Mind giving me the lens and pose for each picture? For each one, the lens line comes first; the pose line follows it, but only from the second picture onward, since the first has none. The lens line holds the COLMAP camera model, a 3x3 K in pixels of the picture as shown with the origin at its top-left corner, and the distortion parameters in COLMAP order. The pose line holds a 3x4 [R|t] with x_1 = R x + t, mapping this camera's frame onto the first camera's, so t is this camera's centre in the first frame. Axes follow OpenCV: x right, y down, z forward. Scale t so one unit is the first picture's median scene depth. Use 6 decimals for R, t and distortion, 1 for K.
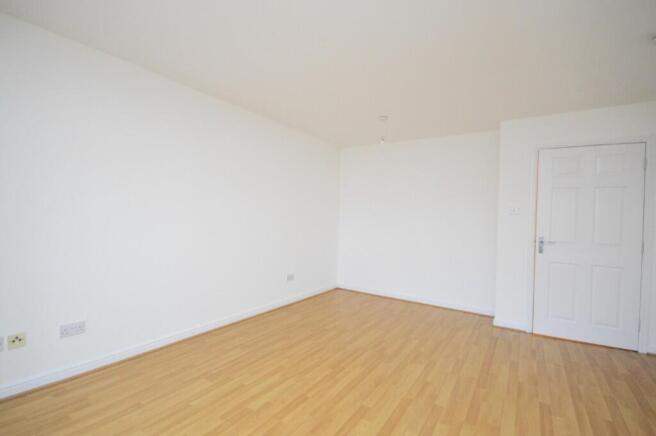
lens RADIAL K [[299.9, 0, 326.7], [0, 299.9, 223.1], [0, 0, 1]] dist [0.001571, 0.000050]
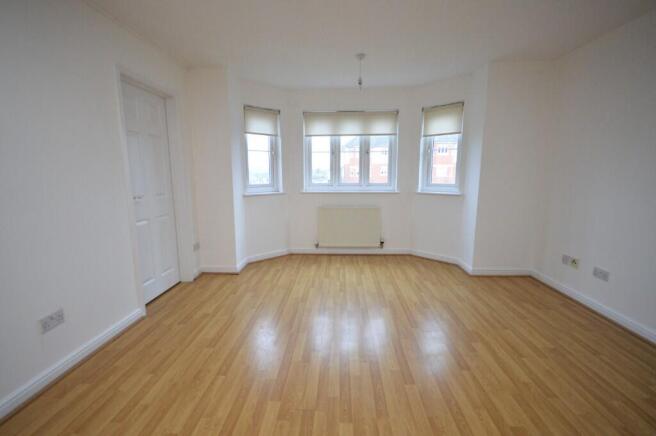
lens RADIAL K [[291.7, 0, 325.1], [0, 291.7, 217.7], [0, 0, 1]] dist [-0.002592, -0.000464]
pose [[-0.860831, 0.053748, -0.506045, 0.659602], [-0.024674, 0.988829, 0.146997, -0.016478], [0.508293, 0.139025, -0.849888, 1.314949]]
